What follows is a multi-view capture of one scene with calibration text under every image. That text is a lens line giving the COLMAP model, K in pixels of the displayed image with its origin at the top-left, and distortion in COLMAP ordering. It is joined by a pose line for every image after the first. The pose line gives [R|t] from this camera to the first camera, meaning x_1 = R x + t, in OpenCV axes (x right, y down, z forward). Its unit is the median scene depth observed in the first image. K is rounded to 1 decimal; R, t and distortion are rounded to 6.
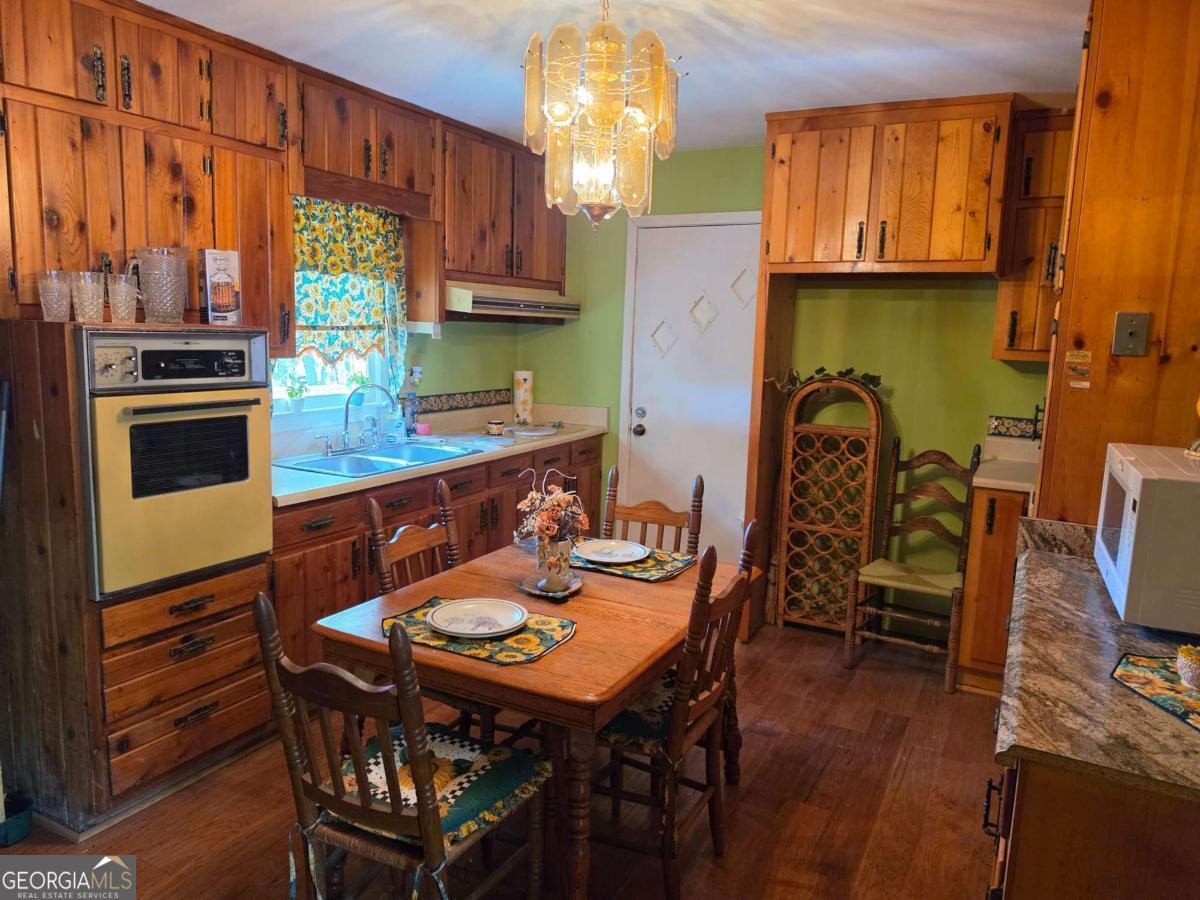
lens RADIAL K [[837.7, 0, 600.3], [0, 837.7, 441.0], [0, 0, 1]] dist [0.101909, -0.161154]
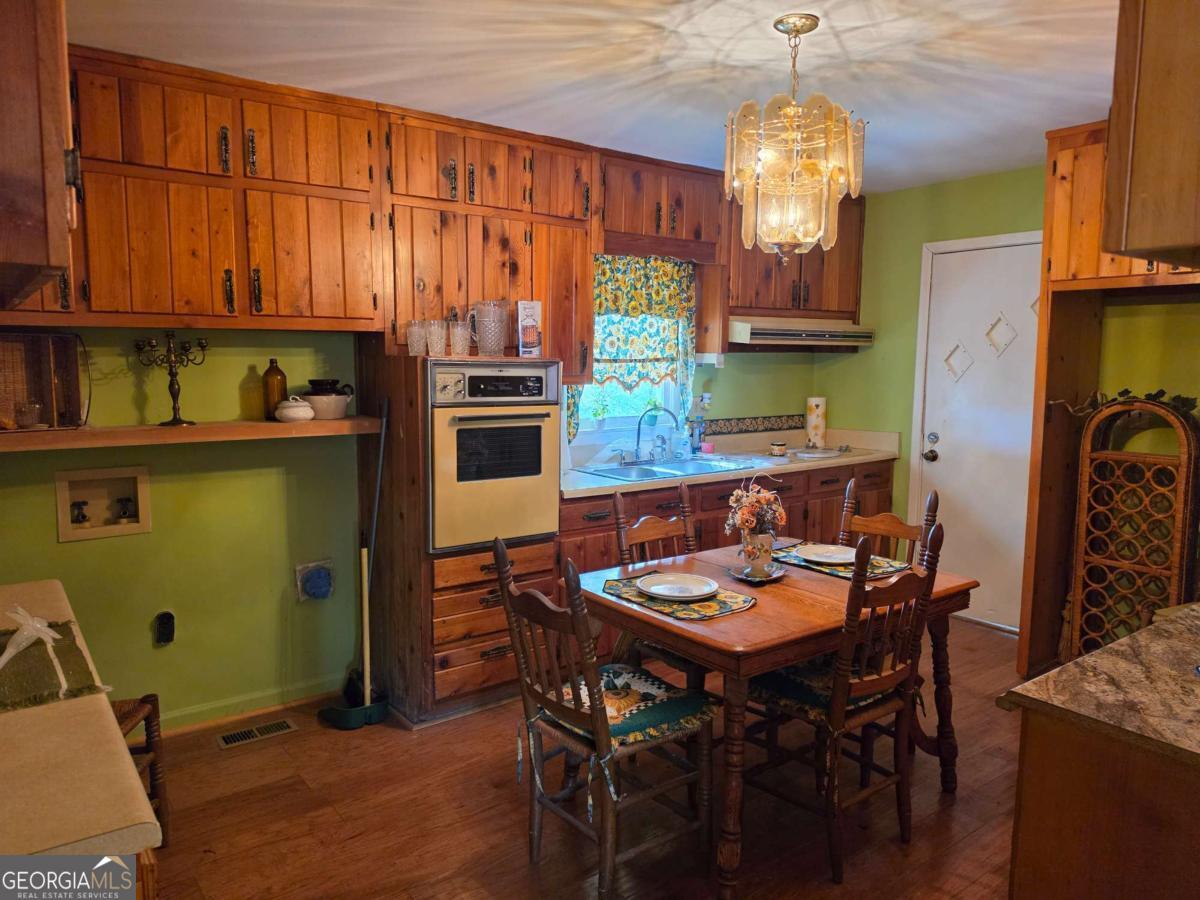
lens RADIAL K [[837.7, 0, 600.3], [0, 837.7, 441.0], [0, 0, 1]] dist [0.101909, -0.161154]
pose [[0.905341, 0.016384, -0.424370, 0.203467], [-0.036094, 0.998609, -0.038447, 0.037881], [0.423149, 0.050125, 0.904672, -0.121352]]
